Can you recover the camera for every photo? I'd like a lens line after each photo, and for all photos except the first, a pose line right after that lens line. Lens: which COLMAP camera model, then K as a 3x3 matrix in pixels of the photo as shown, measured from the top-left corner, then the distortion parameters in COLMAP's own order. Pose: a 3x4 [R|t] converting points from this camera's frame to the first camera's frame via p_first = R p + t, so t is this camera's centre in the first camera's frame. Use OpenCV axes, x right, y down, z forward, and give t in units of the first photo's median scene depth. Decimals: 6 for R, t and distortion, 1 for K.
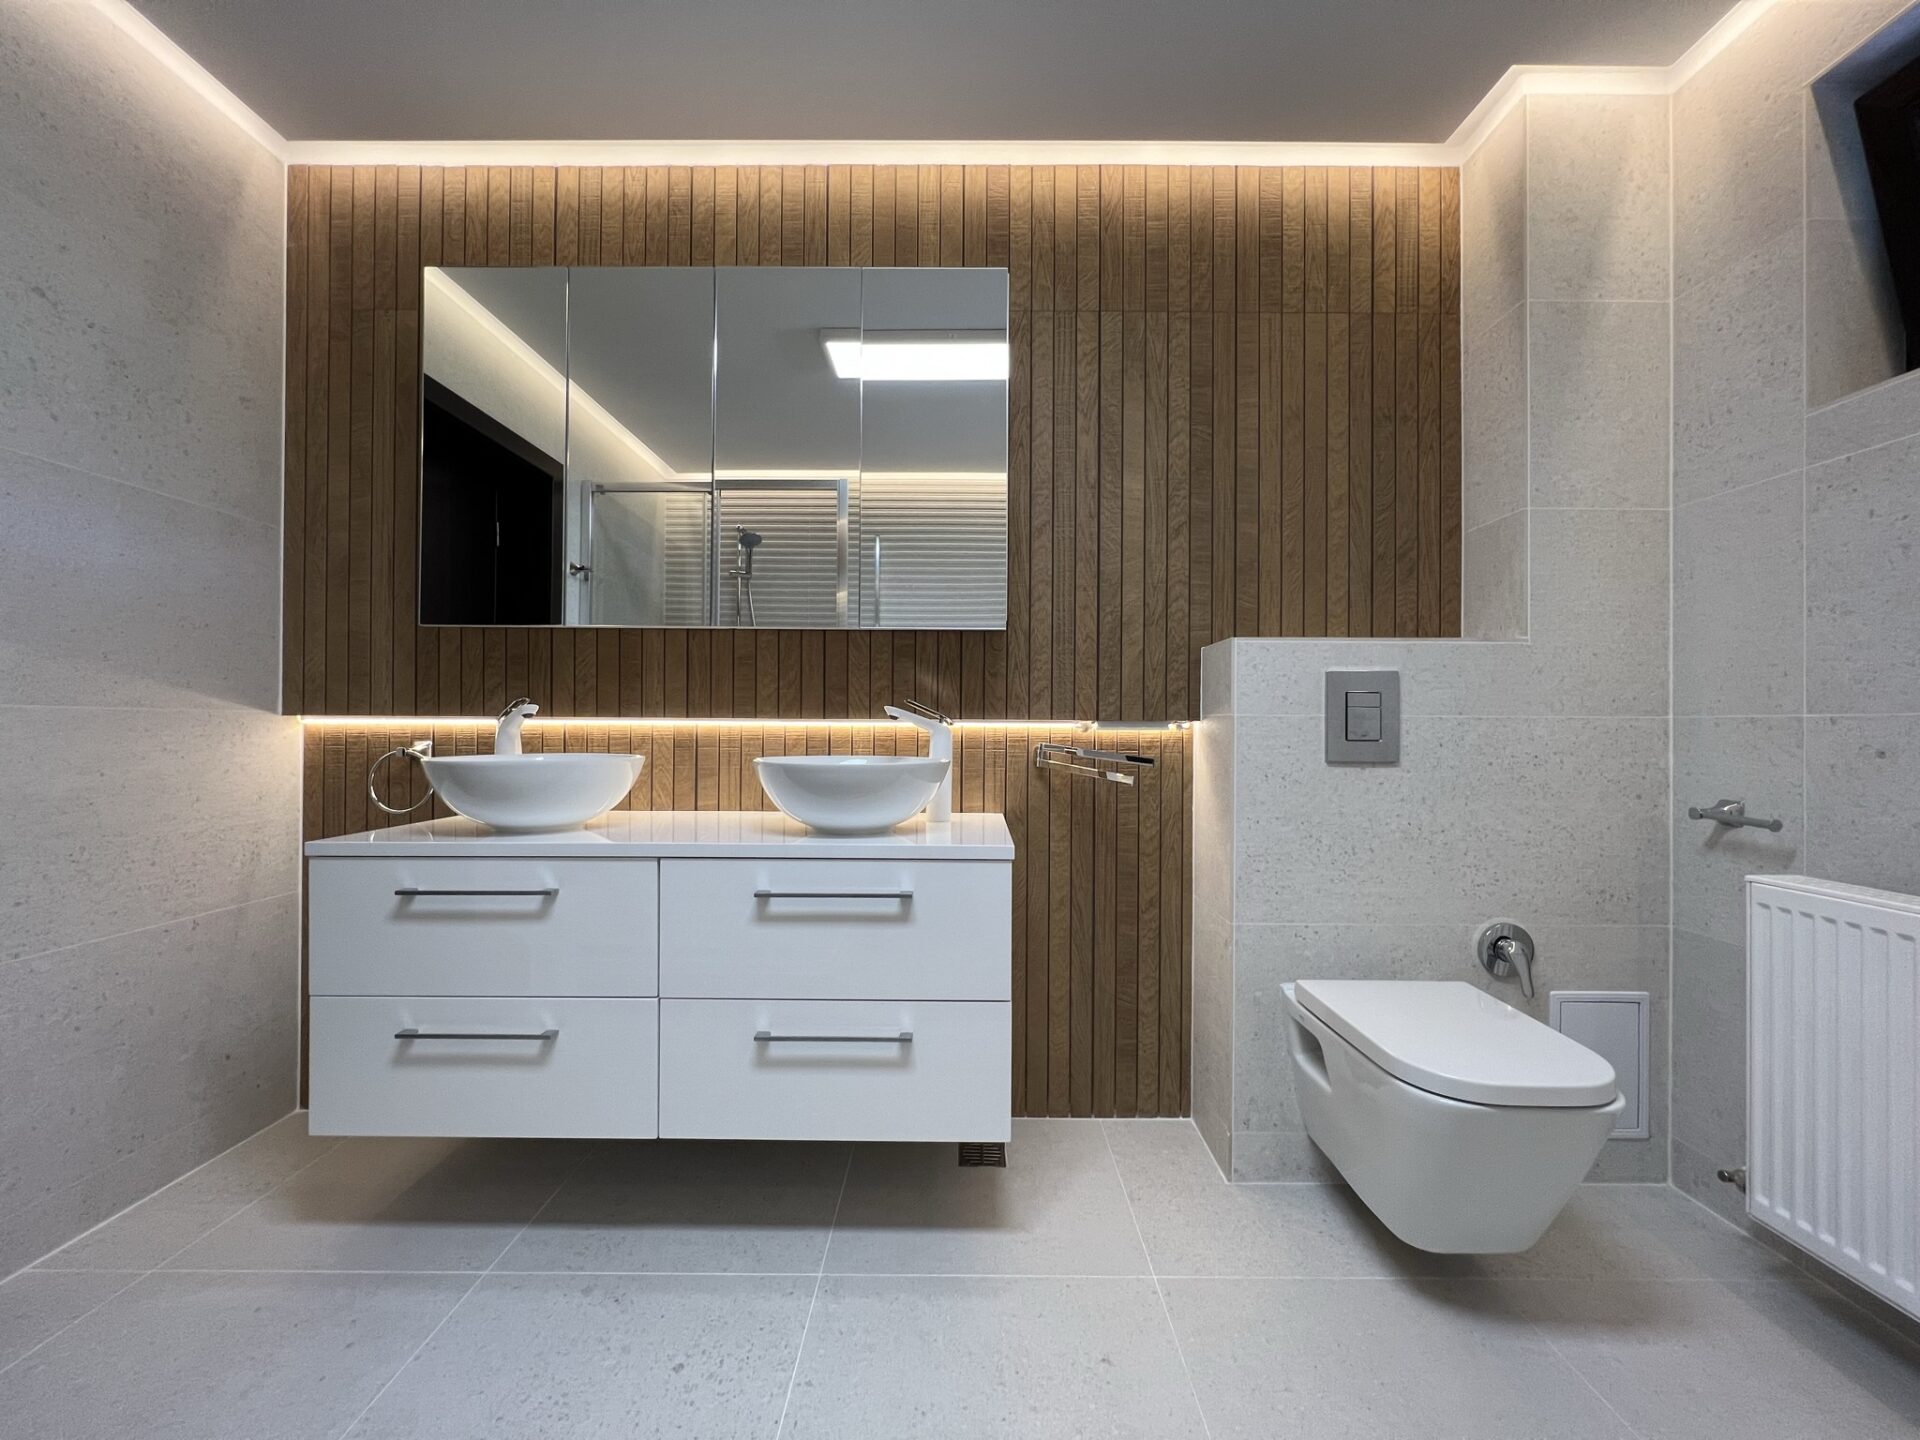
lens RADIAL K [[773.9, 0, 965.9], [0, 773.9, 723.6], [0, 0, 1]] dist [-0.000211, -0.000165]
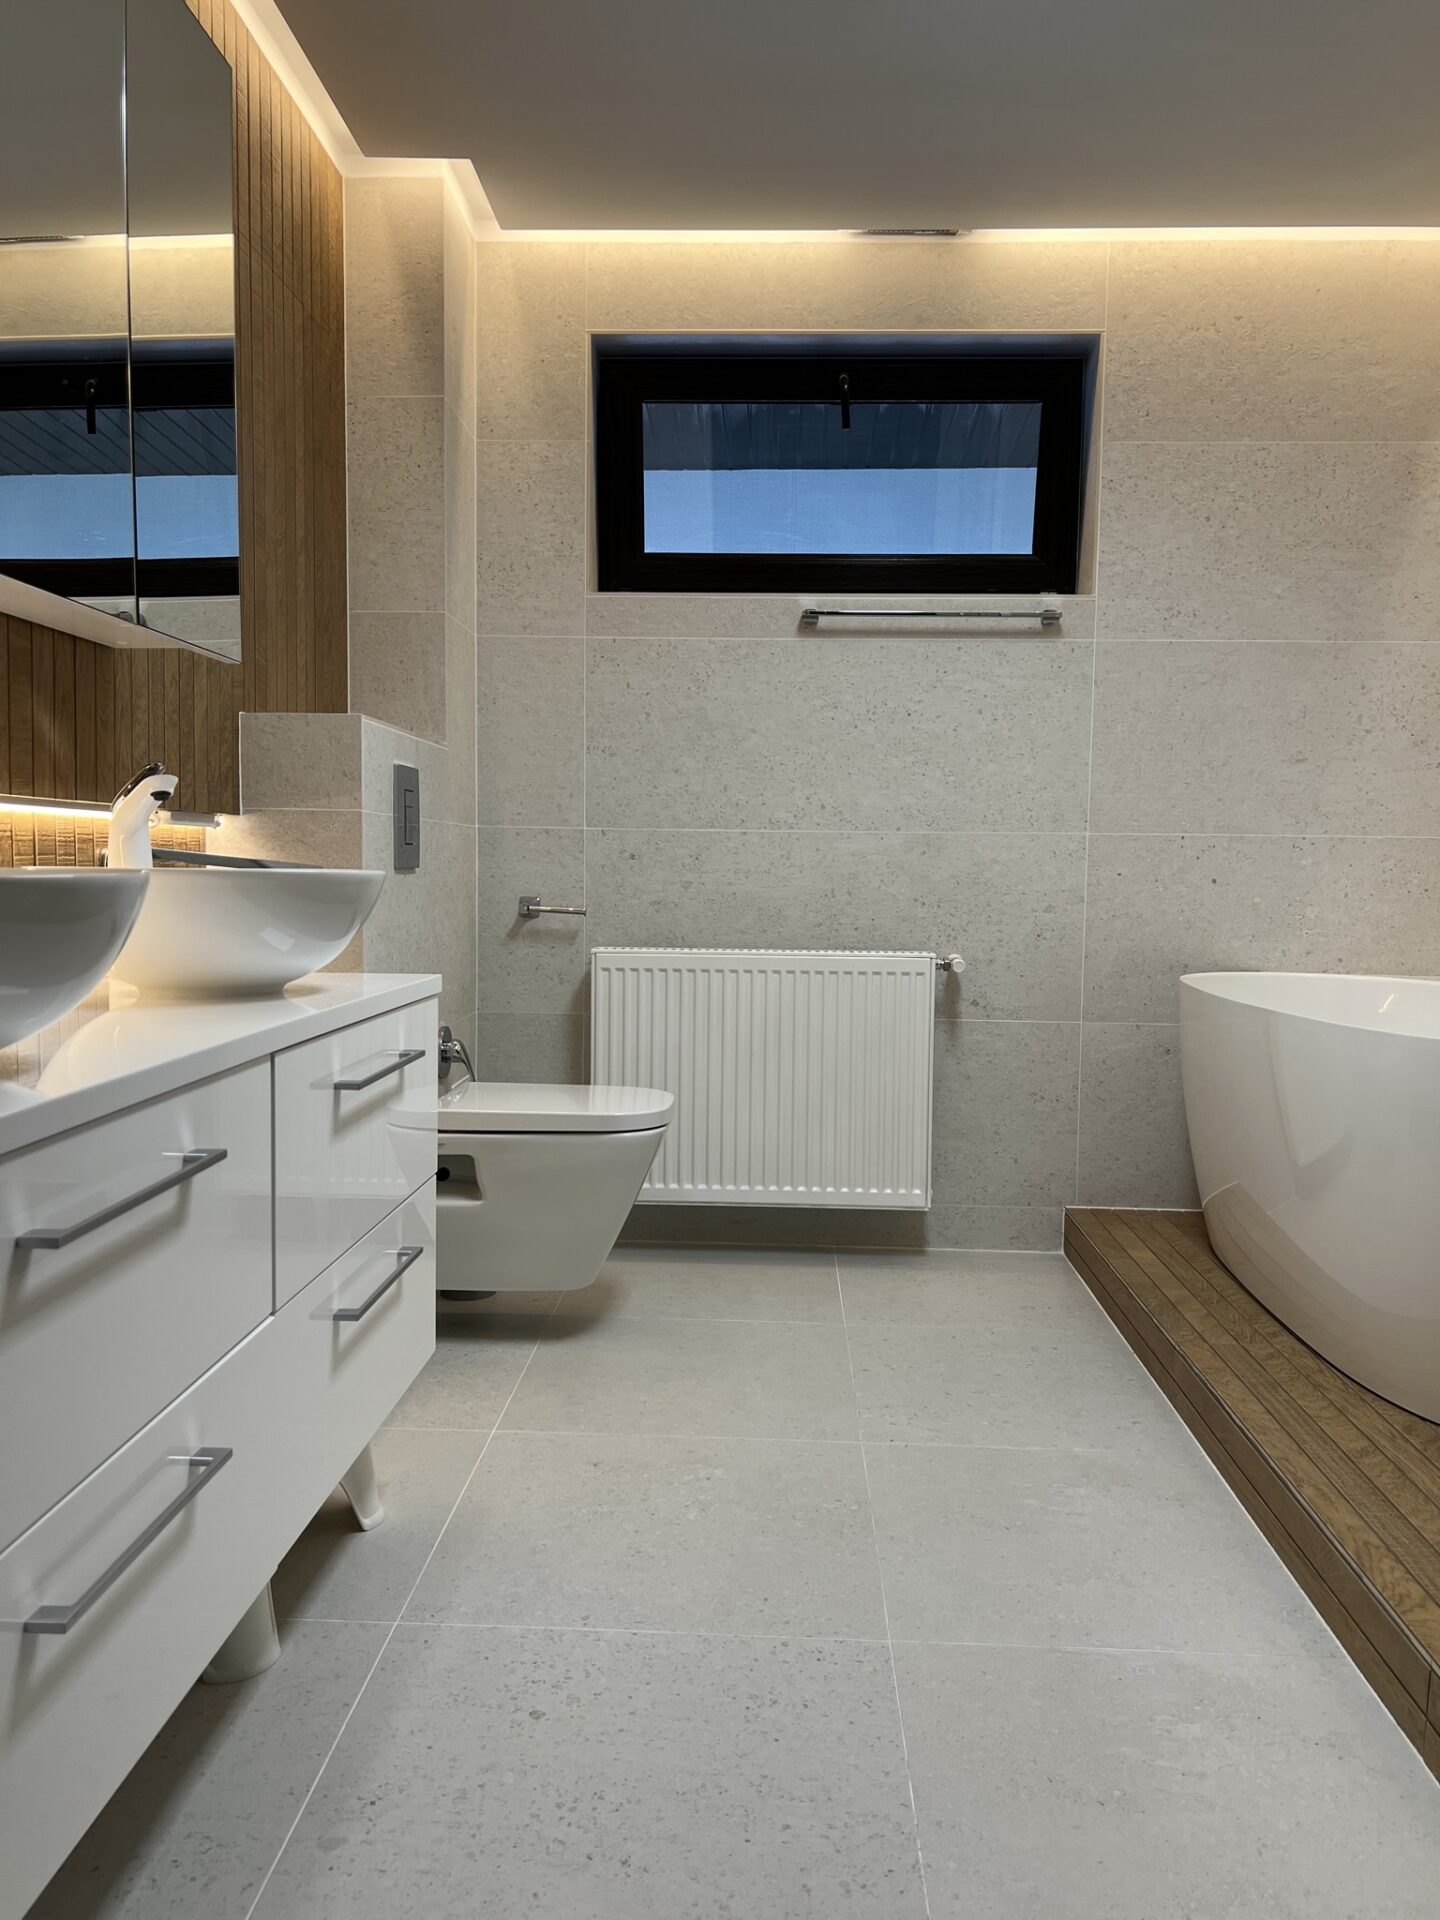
lens RADIAL K [[1462.0, 0, 721.5], [0, 1462.0, 960.8], [0, 0, 1]] dist [0.051441, -0.039445]
pose [[0.034726, -0.071272, 0.996852, -1.207617], [-0.022593, 0.997143, 0.072080, 0.026345], [-0.999141, -0.025025, 0.033017, 0.577728]]
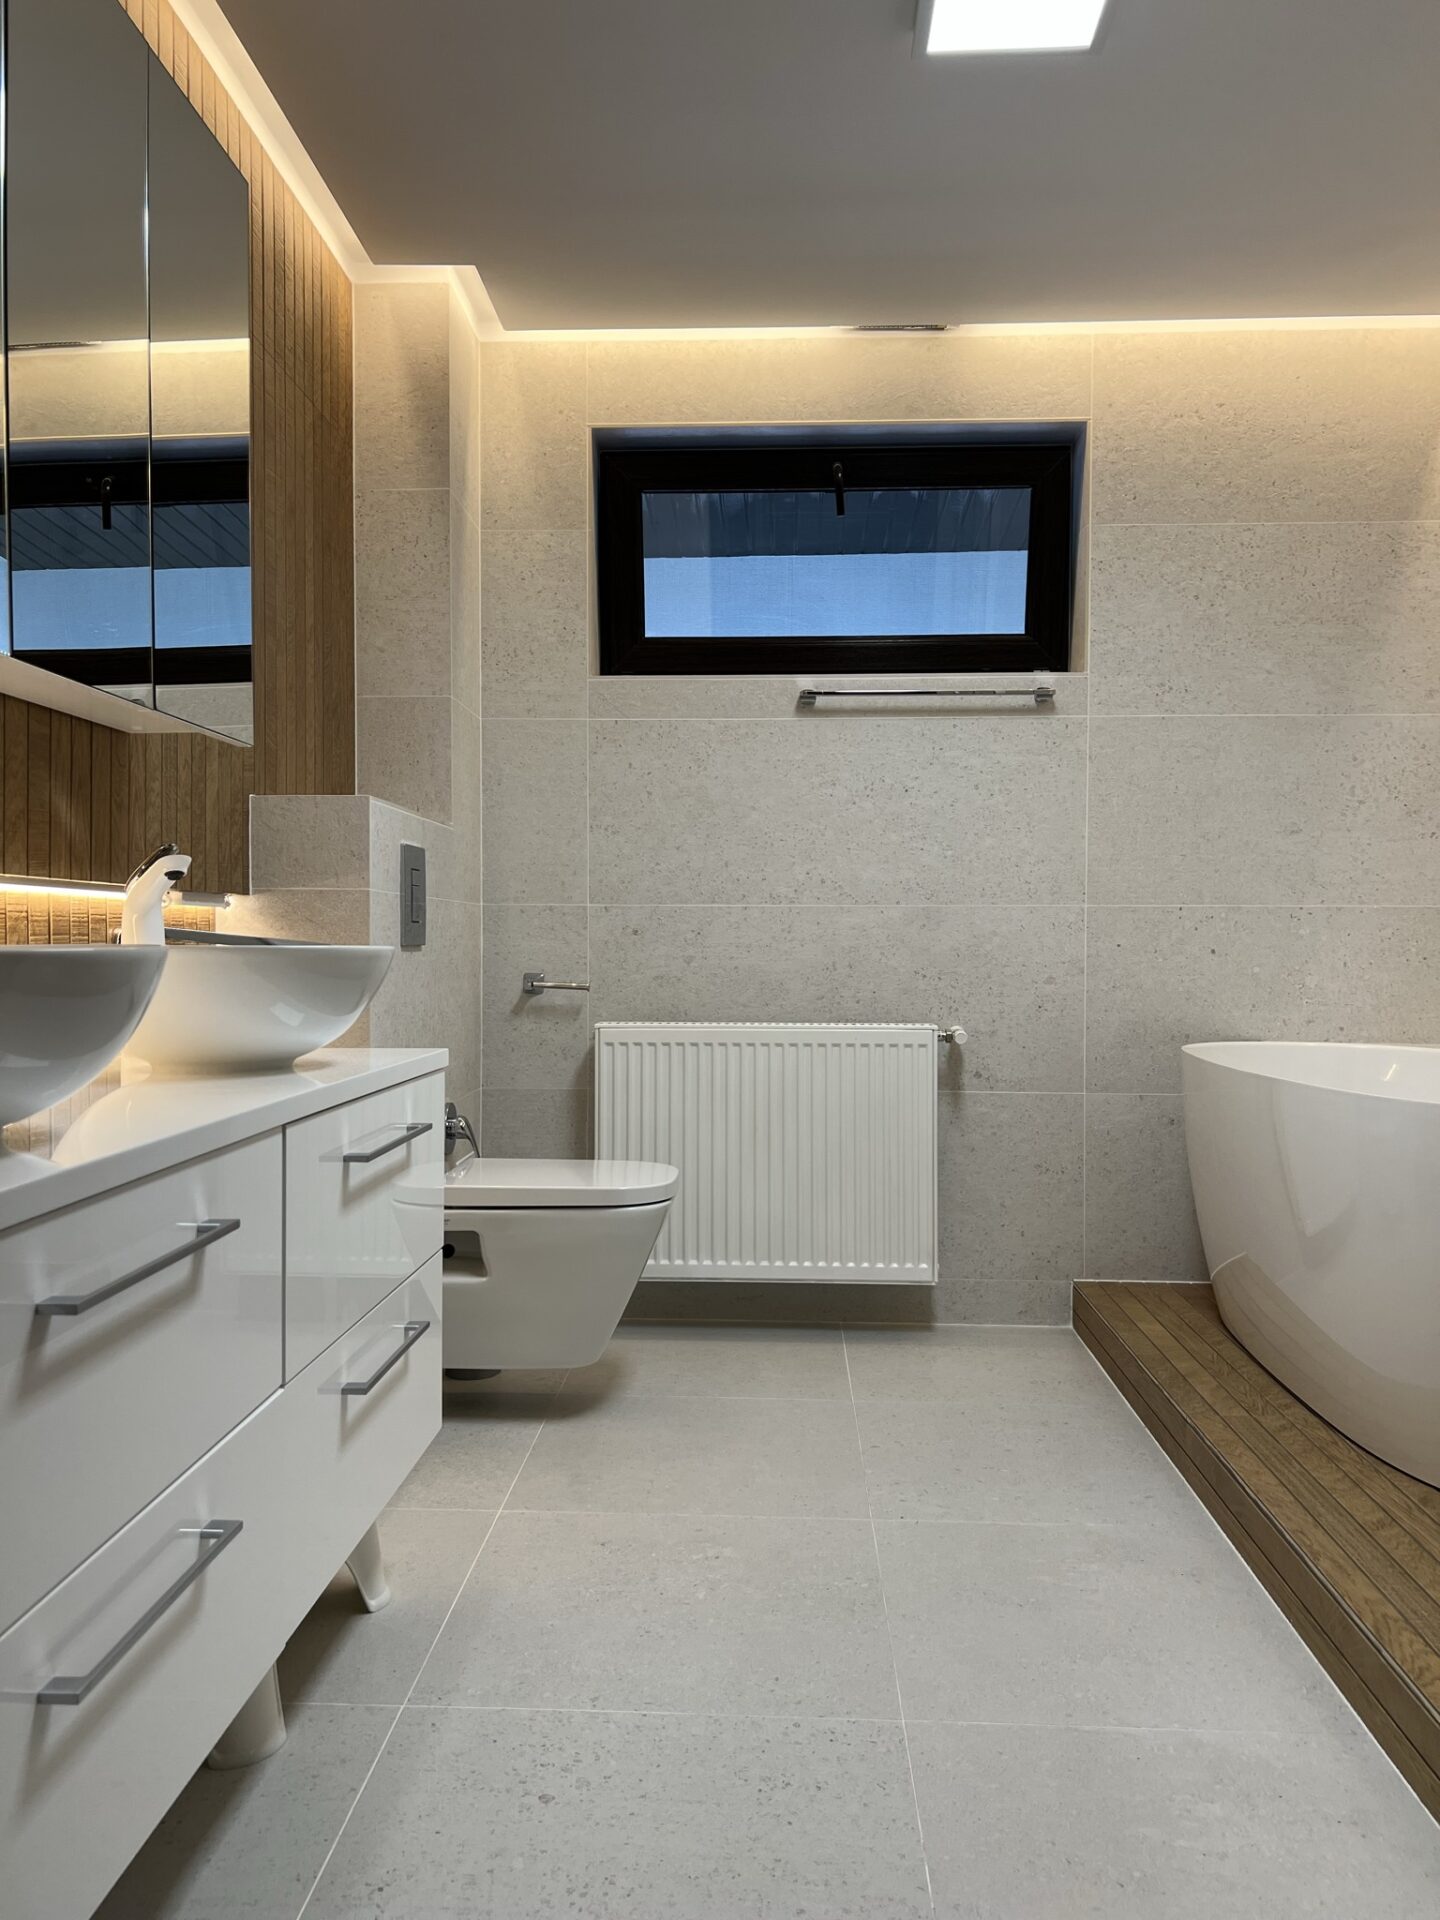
lens RADIAL K [[1462.0, 0, 713.9], [0, 1462.0, 961.8], [0, 0, 1]] dist [0.051441, -0.039445]
pose [[0.040638, -0.018471, 0.999003, -1.222955], [-0.012132, 0.999746, 0.018978, 0.031845], [-0.999100, -0.012891, 0.040403, 0.578309]]
